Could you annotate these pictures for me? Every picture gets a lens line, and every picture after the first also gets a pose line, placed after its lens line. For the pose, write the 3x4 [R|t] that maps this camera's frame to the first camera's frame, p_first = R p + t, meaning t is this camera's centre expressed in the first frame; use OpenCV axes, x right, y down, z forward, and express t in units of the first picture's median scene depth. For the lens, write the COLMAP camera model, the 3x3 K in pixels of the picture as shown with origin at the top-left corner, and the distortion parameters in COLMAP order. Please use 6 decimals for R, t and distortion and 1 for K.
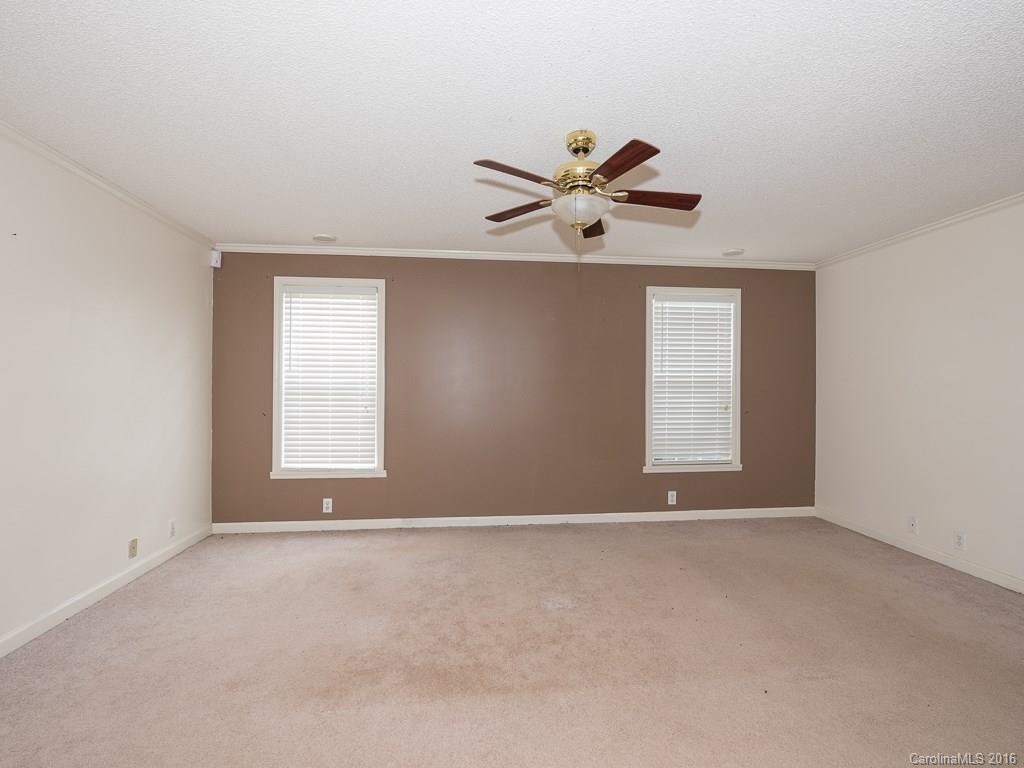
lens RADIAL K [[490.9, 0, 546.1], [0, 490.9, 382.3], [0, 0, 1]] dist [-0.003735, -0.001073]
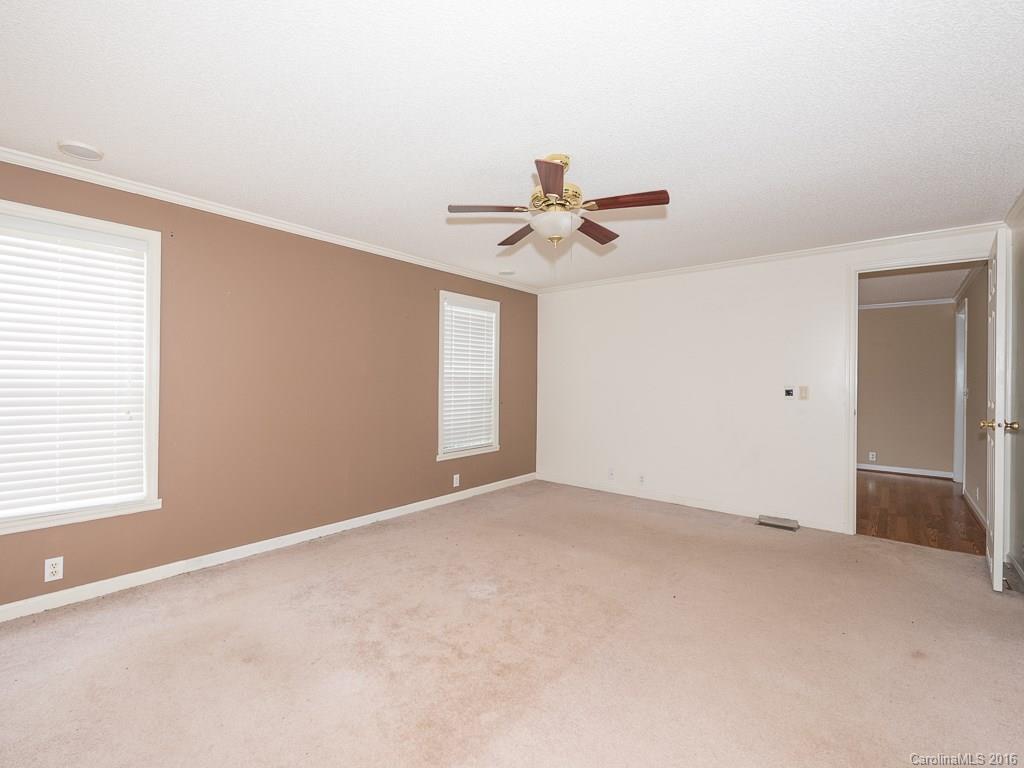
lens RADIAL K [[448.2, 0, 512.0], [0, 448.2, 384.0], [0, 0, 1]] dist [-0.001837, -0.000483]
pose [[0.744376, -0.002341, 0.667756, -0.383502], [-0.009596, 0.999853, 0.014203, -0.003022], [-0.667691, -0.016980, 0.744245, 0.171408]]
